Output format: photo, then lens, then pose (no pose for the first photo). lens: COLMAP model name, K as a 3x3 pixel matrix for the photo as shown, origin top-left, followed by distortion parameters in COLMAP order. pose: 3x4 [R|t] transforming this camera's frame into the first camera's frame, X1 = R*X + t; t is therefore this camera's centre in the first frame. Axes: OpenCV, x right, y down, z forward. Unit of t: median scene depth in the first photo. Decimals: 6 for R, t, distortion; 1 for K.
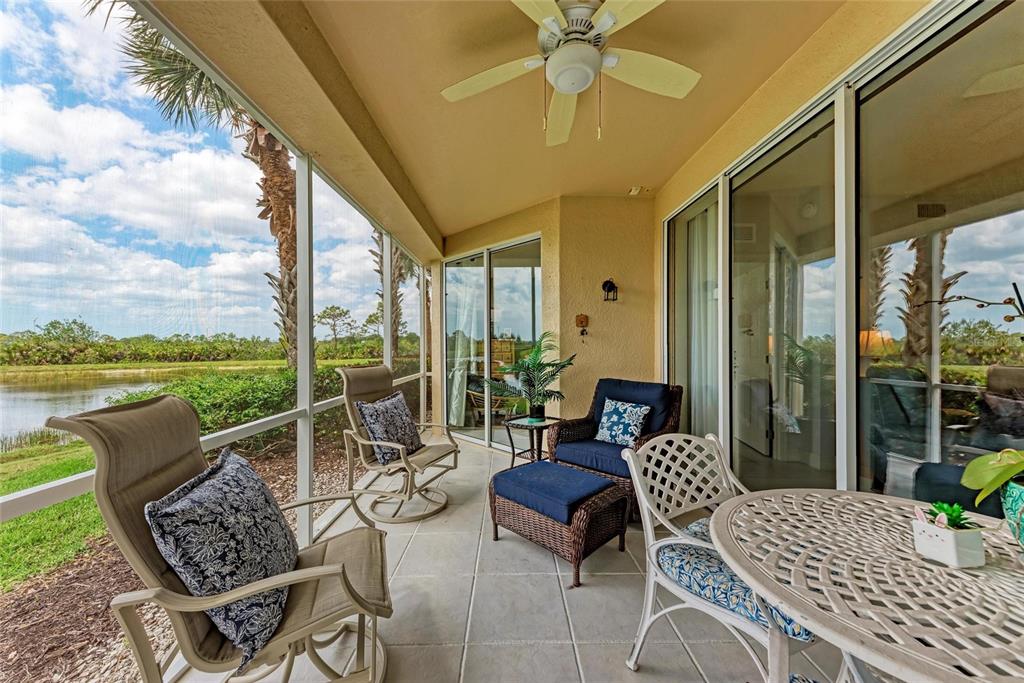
lens RADIAL K [[366.3, 0, 497.9], [0, 366.3, 345.8], [0, 0, 1]] dist [0.007449, -0.002299]
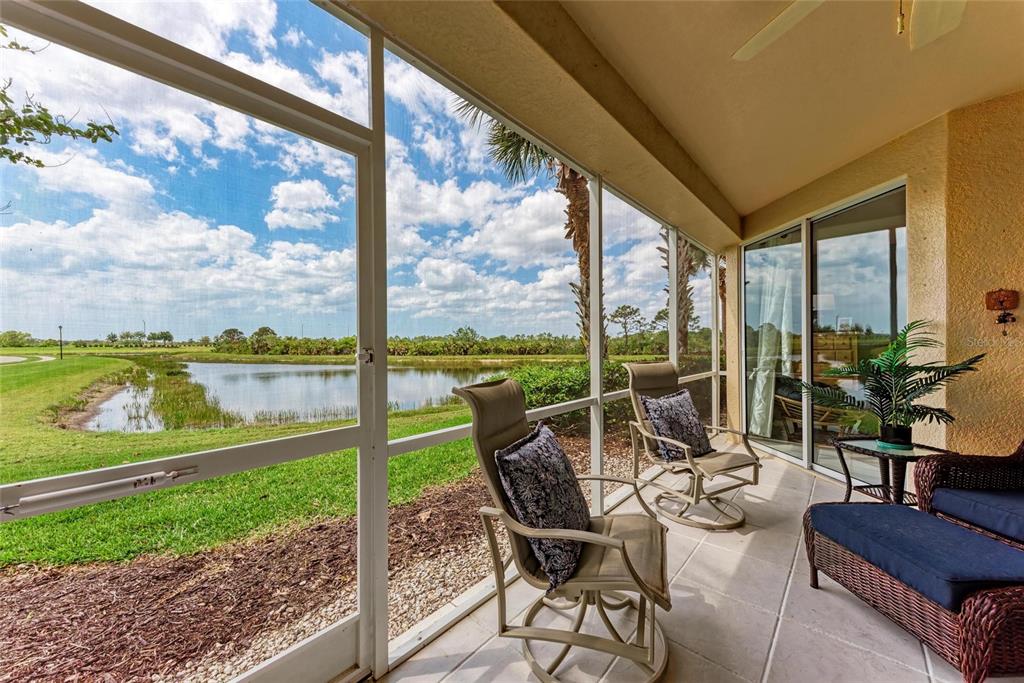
lens RADIAL K [[366.3, 0, 514.0], [0, 366.3, 343.5], [0, 0, 1]] dist [0.007449, -0.002299]
pose [[0.737437, -0.004104, -0.675404, 0.047016], [0.007853, 0.999966, 0.002499, -0.002335], [0.675371, -0.007147, 0.737444, -0.017395]]
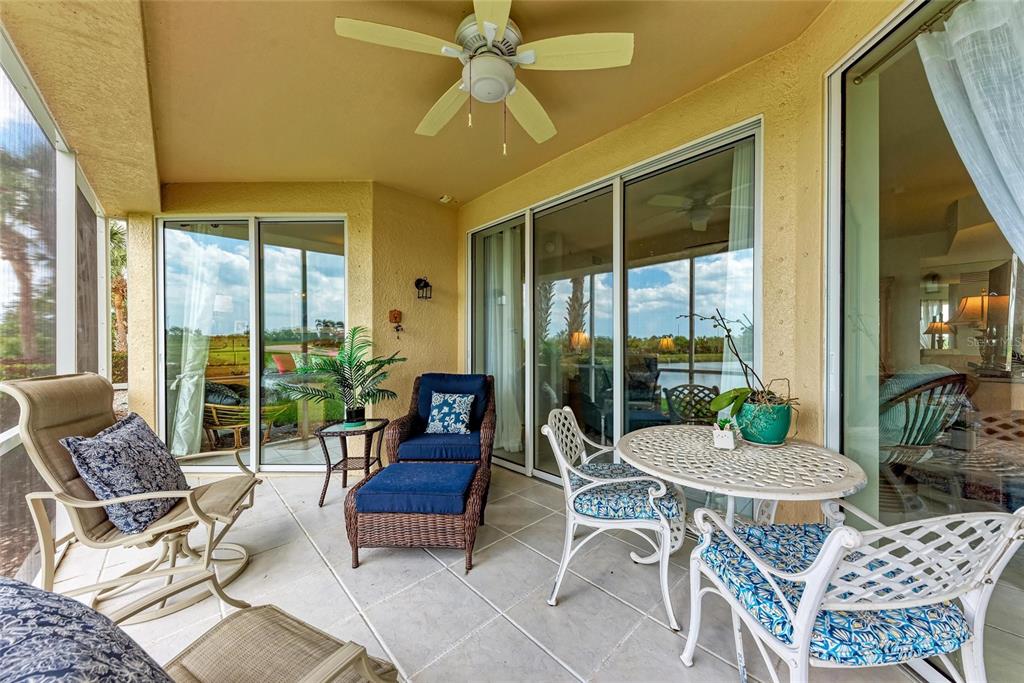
lens RADIAL K [[366.3, 0, 502.1], [0, 366.3, 344.8], [0, 0, 1]] dist [0.007449, -0.002299]
pose [[0.721322, -0.001734, 0.692598, -0.298916], [0.001326, 0.999998, 0.001122, 0.008625], [-0.692599, 0.000109, 0.721323, 0.120737]]
